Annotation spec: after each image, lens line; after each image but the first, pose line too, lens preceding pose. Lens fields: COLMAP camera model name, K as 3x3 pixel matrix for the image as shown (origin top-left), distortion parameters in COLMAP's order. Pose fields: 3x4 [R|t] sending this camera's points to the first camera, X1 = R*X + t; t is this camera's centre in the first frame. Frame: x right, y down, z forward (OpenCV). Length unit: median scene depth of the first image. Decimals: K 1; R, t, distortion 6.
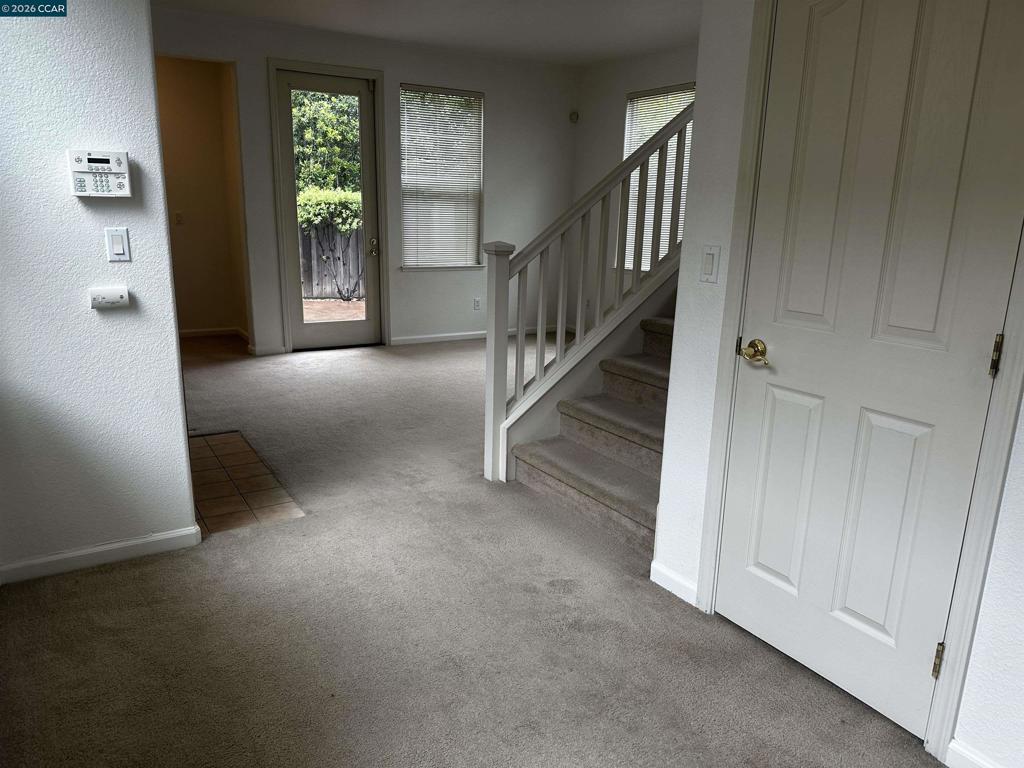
lens RADIAL K [[711.1, 0, 504.5], [0, 711.1, 385.8], [0, 0, 1]] dist [0.134334, -0.207754]
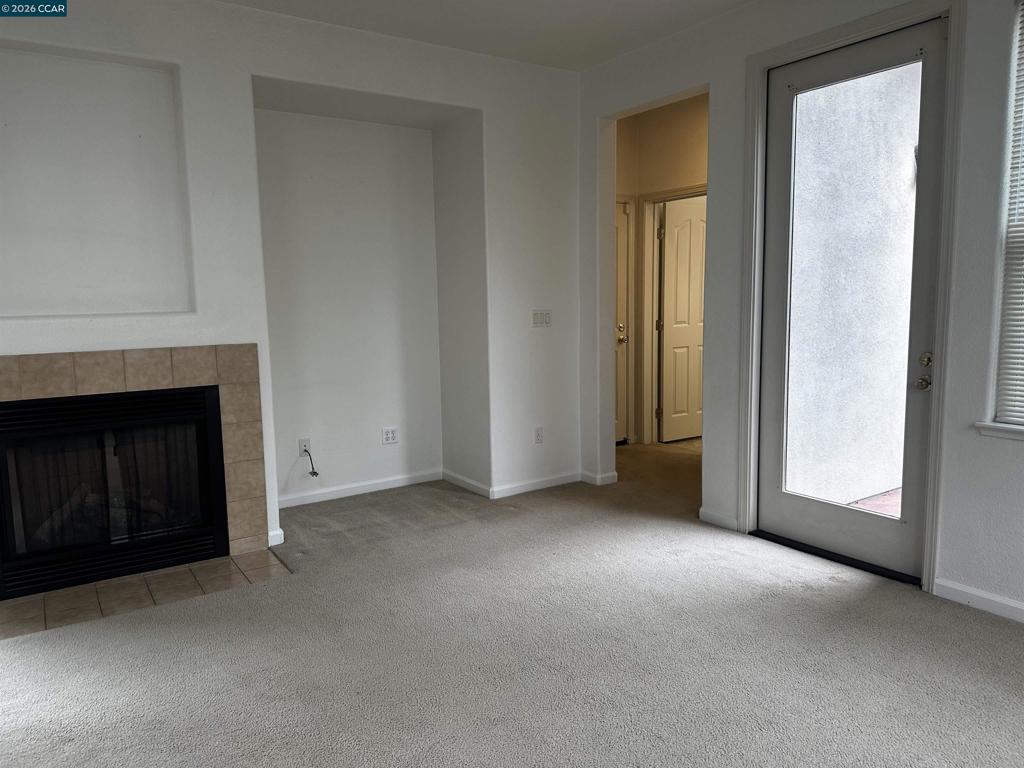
lens RADIAL K [[711.1, 0, 504.5], [0, 711.1, 385.8], [0, 0, 1]] dist [0.134334, -0.207754]
pose [[0.028437, 0.097319, -0.994847, 0.612959], [-0.218588, 0.971767, 0.088813, -0.384673], [0.975403, 0.214936, 0.048907, 1.662809]]
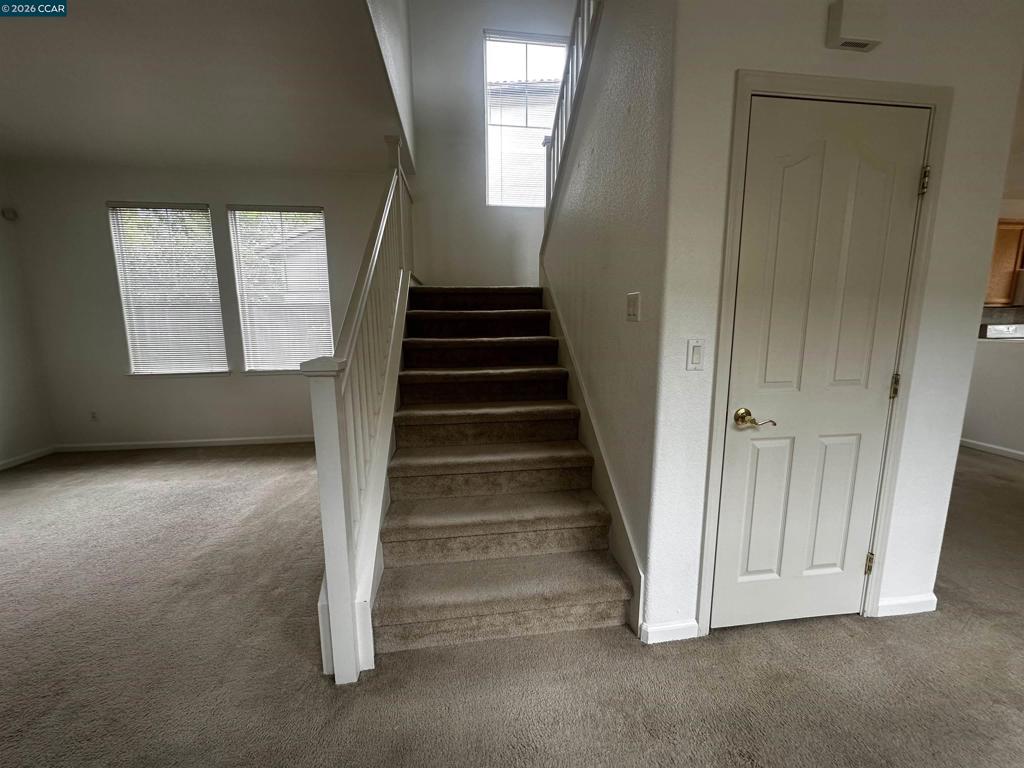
lens RADIAL K [[410.3, 0, 512.0], [0, 410.3, 384.0], [0, 0, 1]] dist [-0.002458, -0.000302]
pose [[0.410748, -0.169757, 0.895806, -0.347739], [0.233131, 0.969407, 0.076809, -0.194978], [-0.881440, 0.177291, 0.437758, 0.786919]]
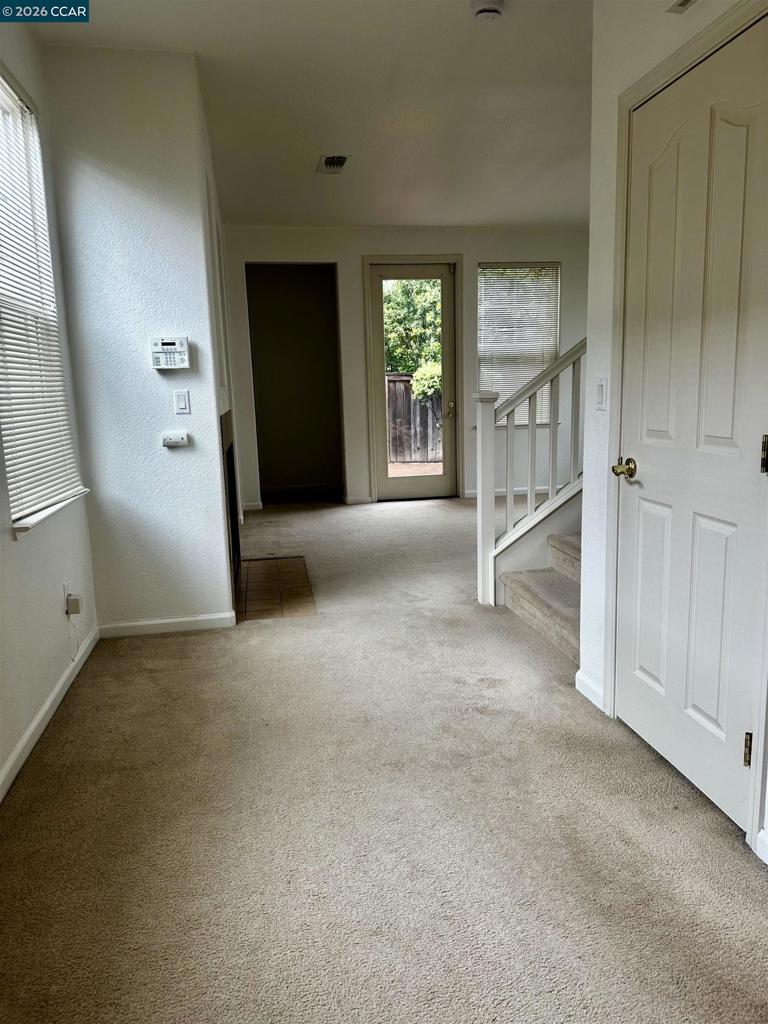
lens RADIAL K [[711.1, 0, 384.5], [0, 711.1, 504.9], [0, 0, 1]] dist [0.134334, -0.207754]
pose [[0.928519, 0.011569, -0.371104, 0.311163], [-0.038822, 0.997061, -0.066051, 0.072319], [0.369249, 0.075737, 0.926239, -0.121022]]
